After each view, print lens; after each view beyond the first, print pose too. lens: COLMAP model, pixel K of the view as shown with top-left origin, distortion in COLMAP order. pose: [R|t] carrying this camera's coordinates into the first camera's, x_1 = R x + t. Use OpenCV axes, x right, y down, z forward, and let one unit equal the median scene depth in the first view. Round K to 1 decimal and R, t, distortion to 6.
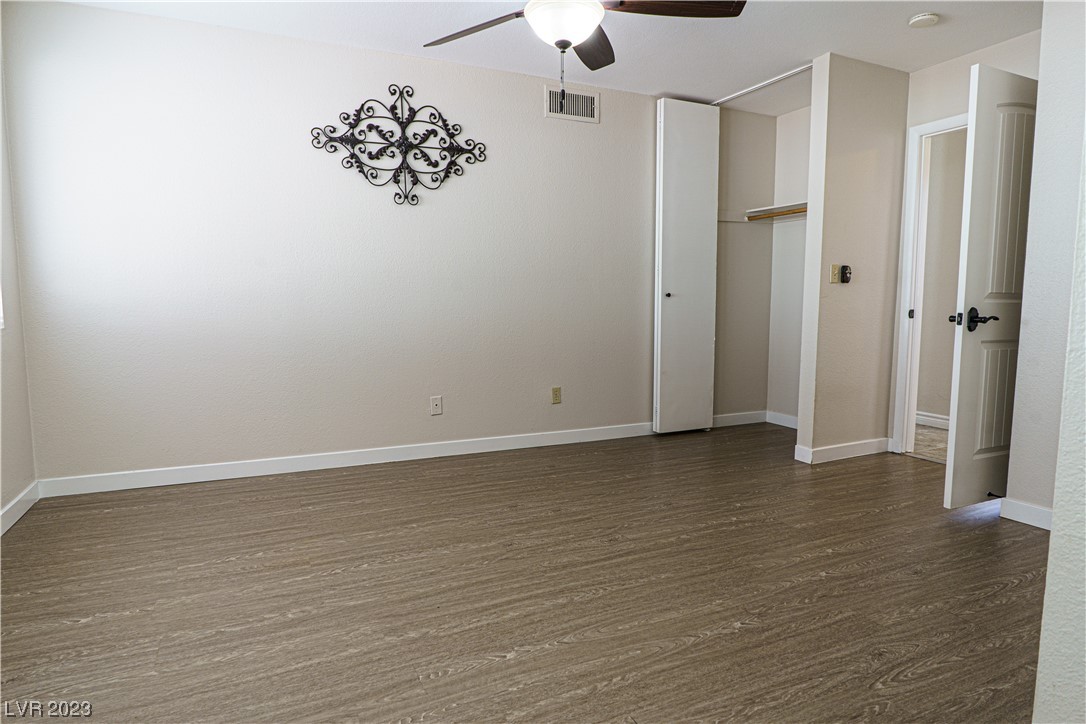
lens RADIAL K [[623.6, 0, 543.8], [0, 623.6, 359.1], [0, 0, 1]] dist [-0.016933, -0.000775]
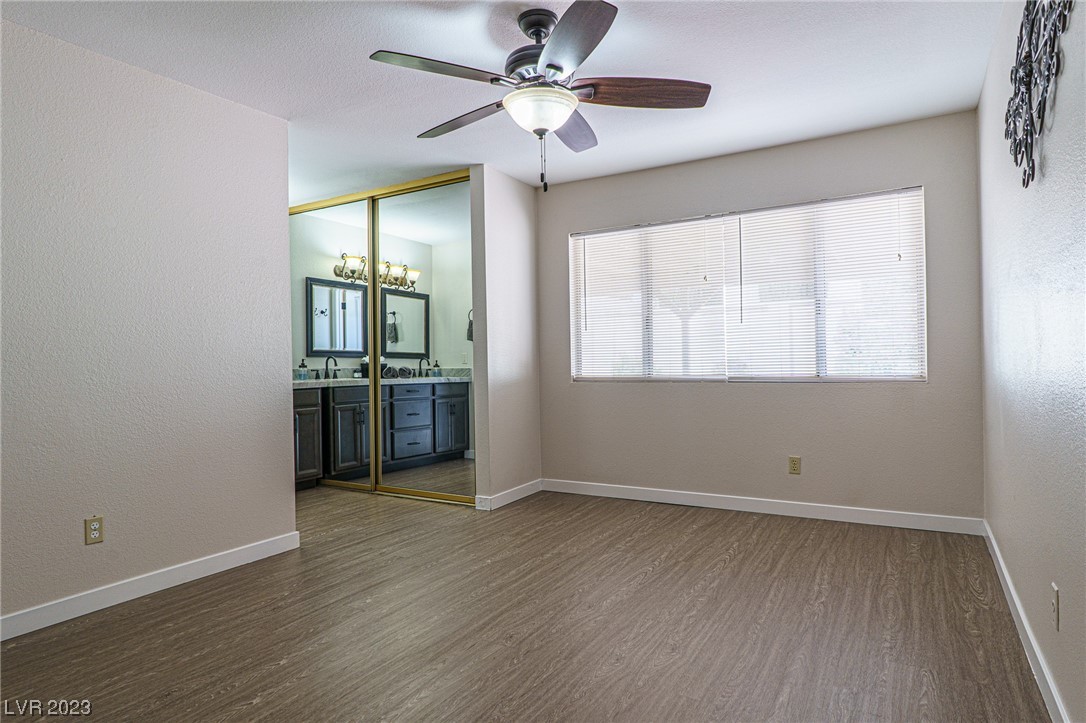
lens RADIAL K [[636.7, 0, 545.8], [0, 636.7, 356.2], [0, 0, 1]] dist [-0.017112, -0.000445]
pose [[-0.826886, 0.011446, -0.562254, 0.639876], [-0.039275, 0.996176, 0.078039, -0.209583], [0.560997, 0.086611, -0.823274, 1.931886]]
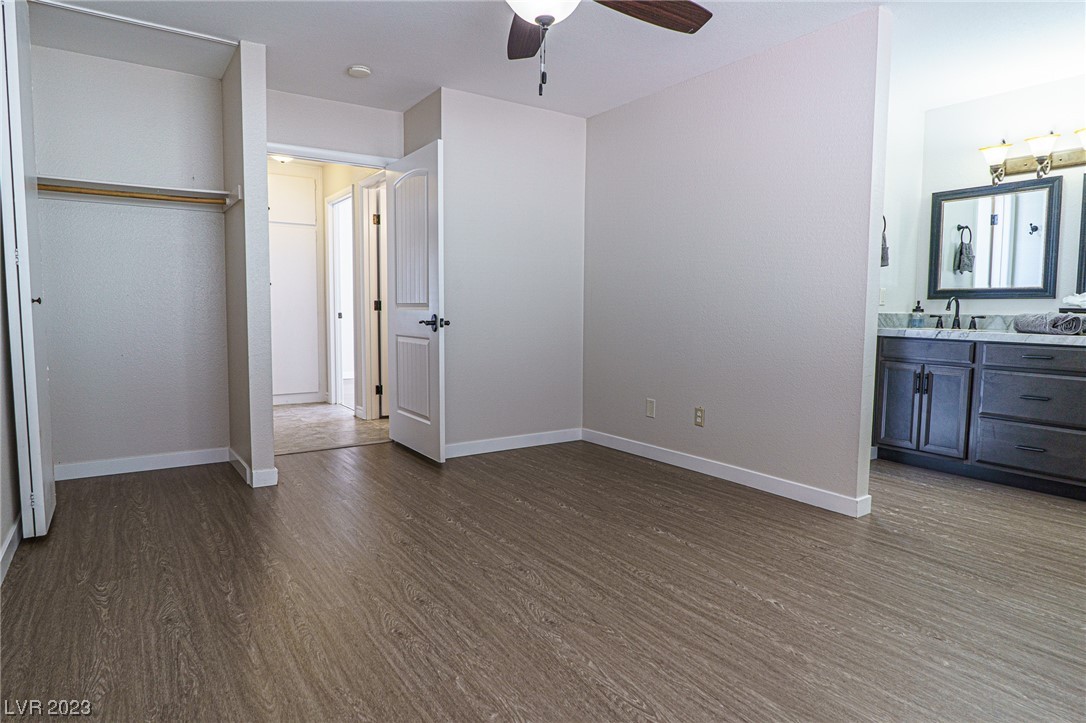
lens RADIAL K [[623.6, 0, 543.8], [0, 623.6, 358.6], [0, 0, 1]] dist [-0.016933, -0.000775]
pose [[-0.153047, -0.085738, 0.984493, -0.868834], [0.085730, 0.991321, 0.099660, -0.124387], [-0.984493, 0.099653, -0.144368, 1.178485]]
